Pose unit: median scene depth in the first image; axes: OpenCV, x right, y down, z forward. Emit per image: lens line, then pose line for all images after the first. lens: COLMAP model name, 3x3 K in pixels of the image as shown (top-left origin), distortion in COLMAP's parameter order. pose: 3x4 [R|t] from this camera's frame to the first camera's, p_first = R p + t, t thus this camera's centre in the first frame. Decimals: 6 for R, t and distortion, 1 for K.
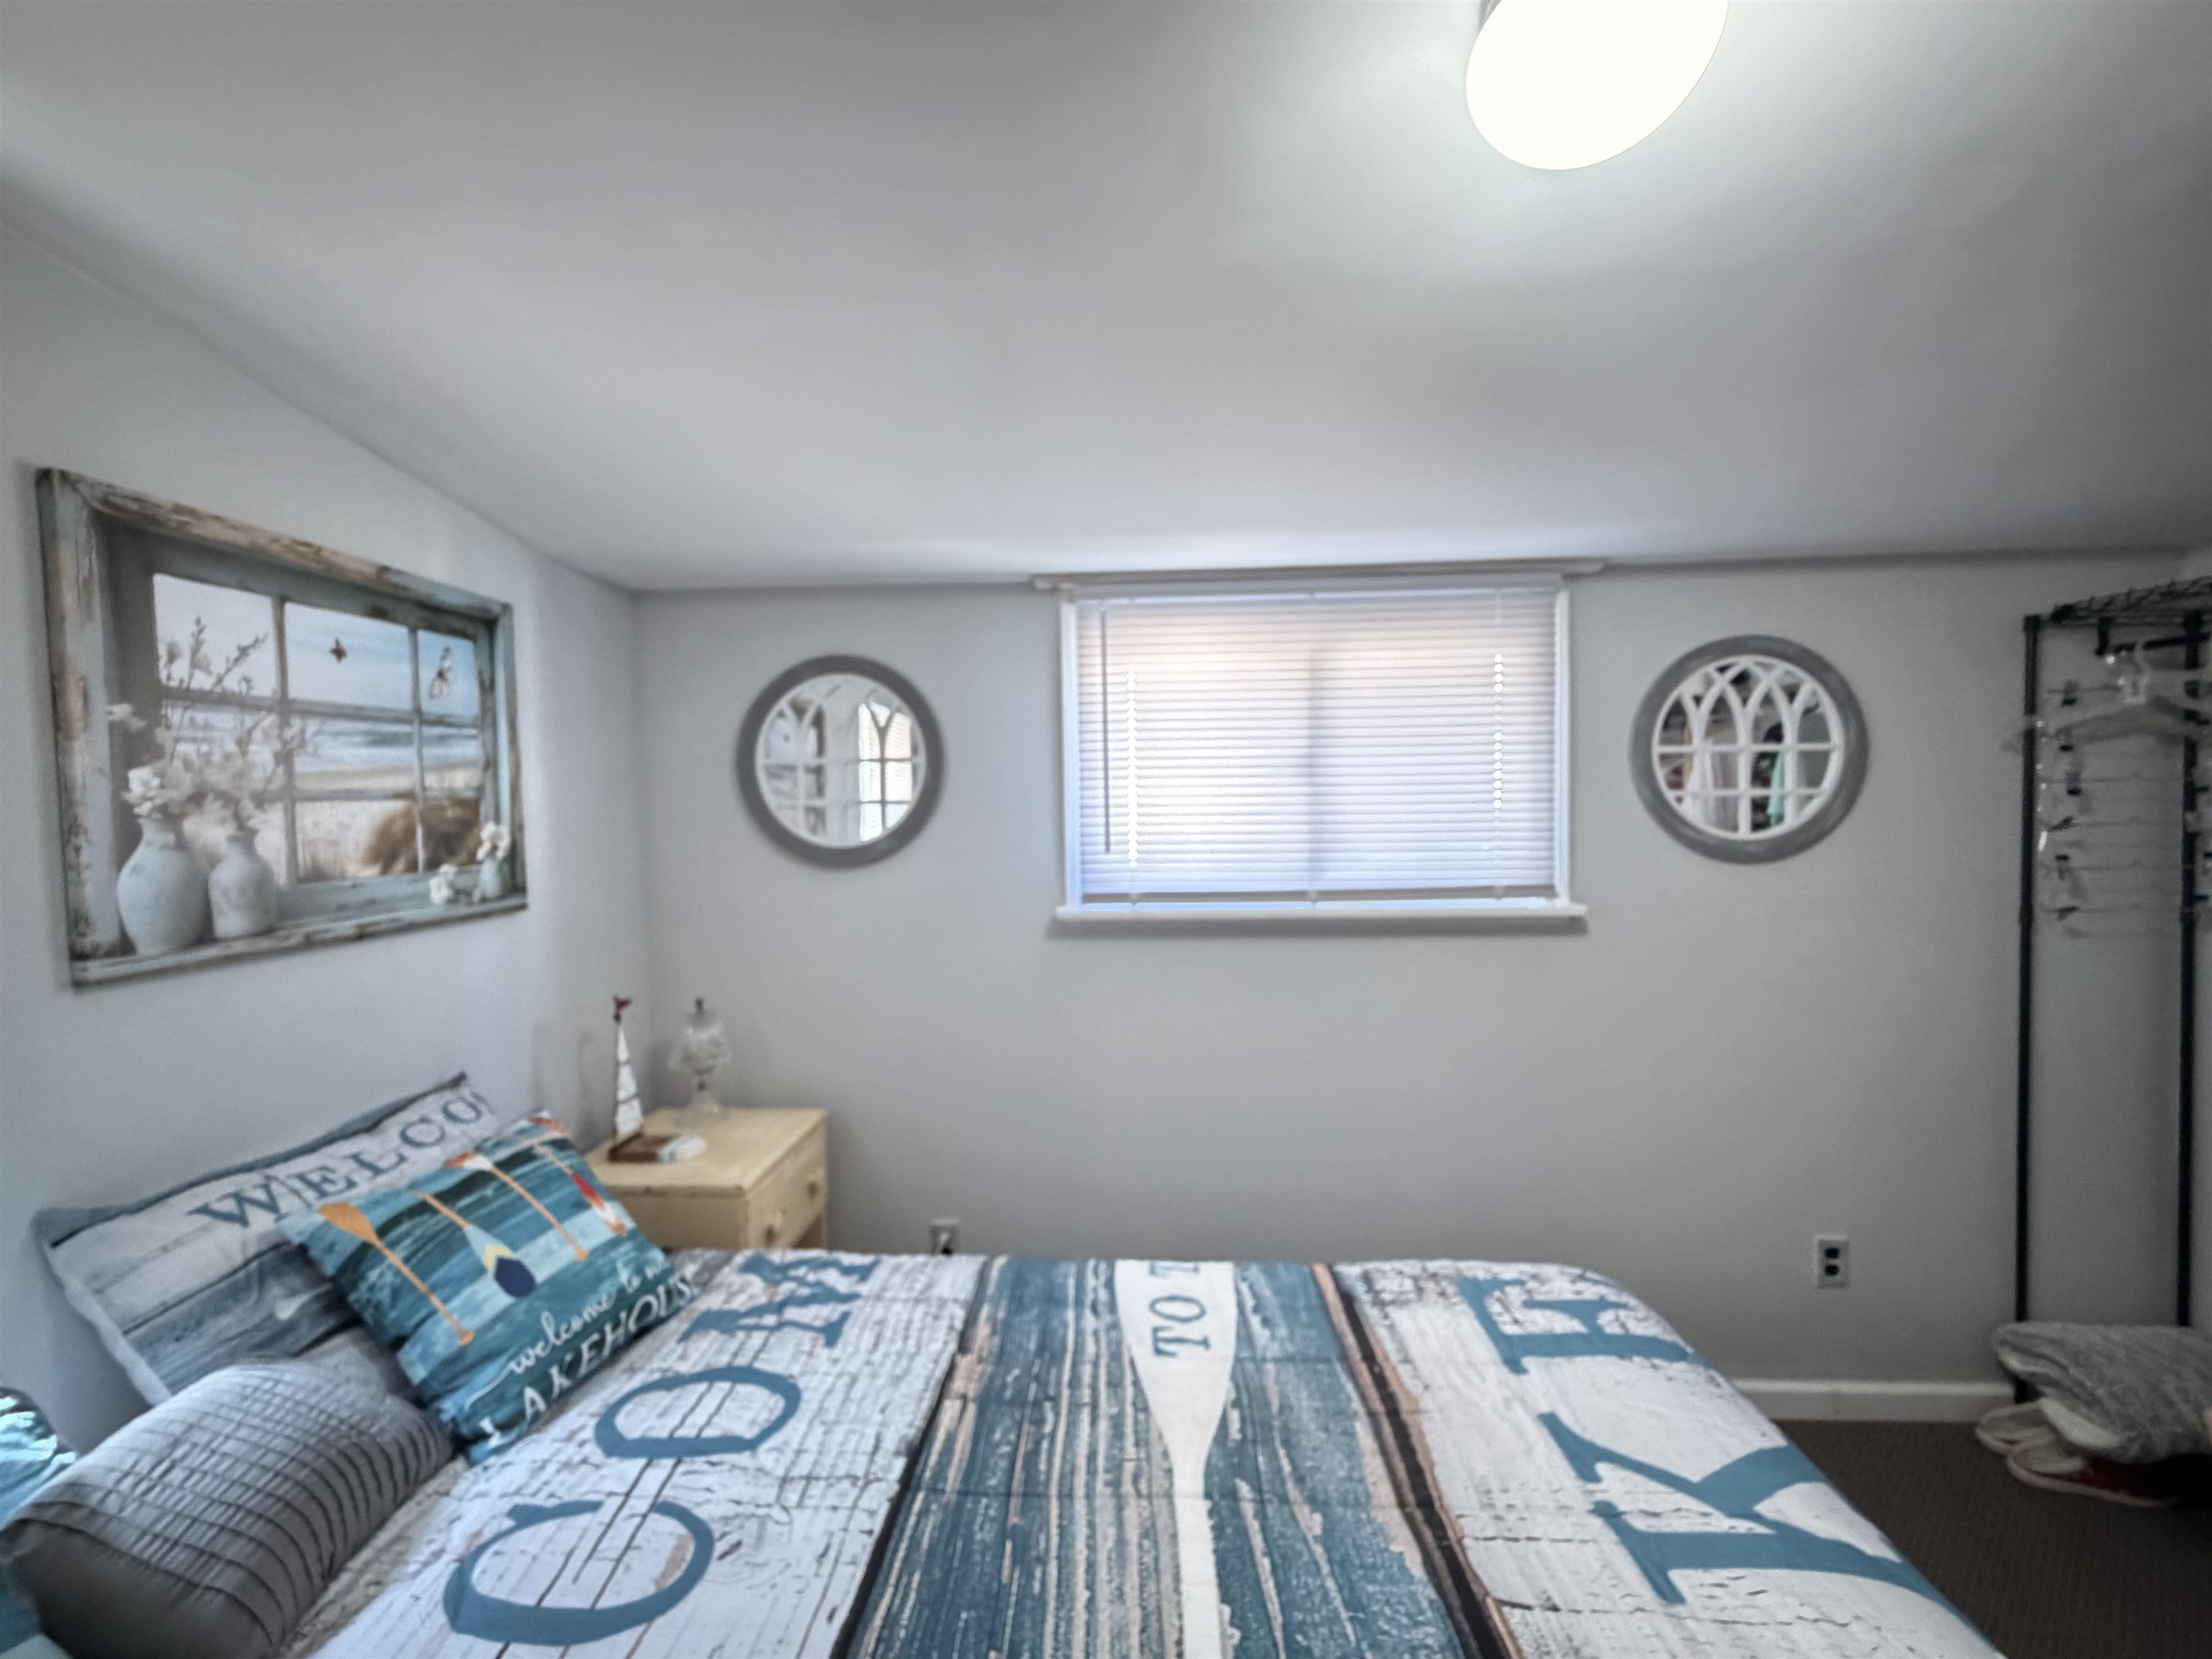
lens RADIAL K [[985.6, 0, 1099.2], [0, 985.6, 829.5], [0, 0, 1]] dist [-0.000891, 0.000493]
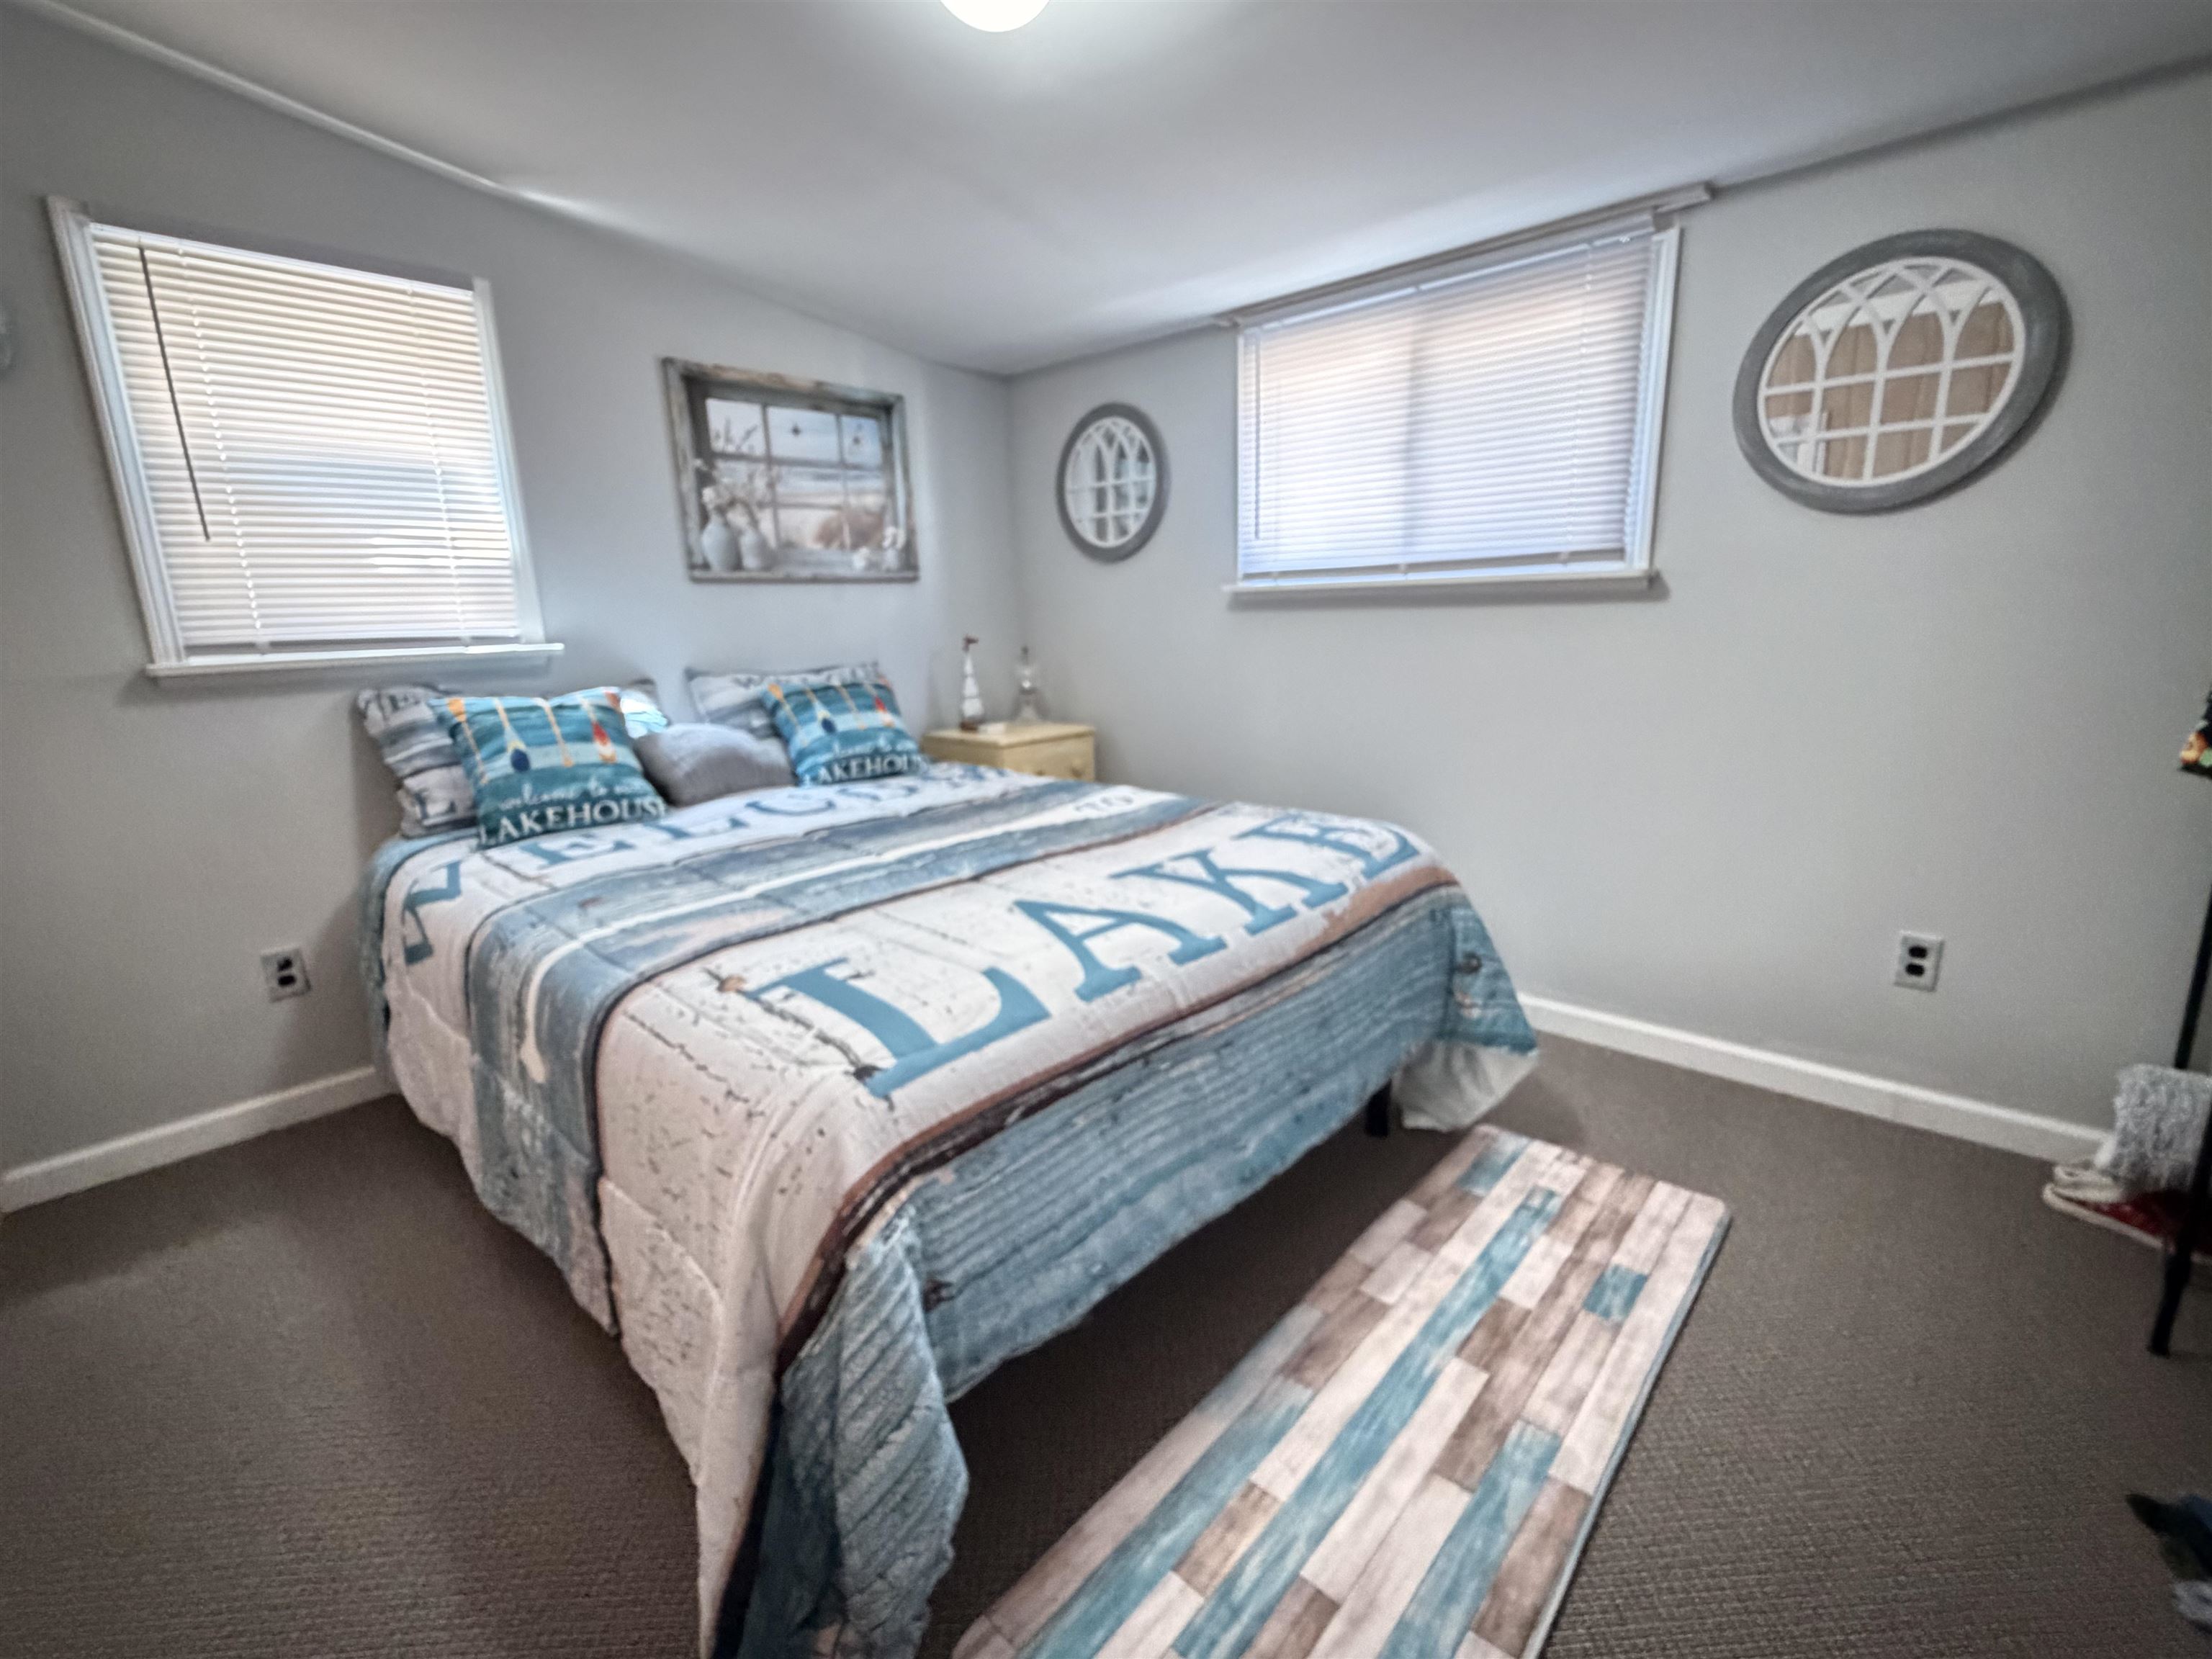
lens RADIAL K [[985.6, 0, 1094.8], [0, 985.6, 834.8], [0, 0, 1]] dist [-0.000891, 0.000493]
pose [[0.768923, 0.138320, -0.624200, 0.949116], [-0.004953, 0.977576, 0.210525, 0.177462], [0.639323, -0.158786, 0.752365, -0.222553]]
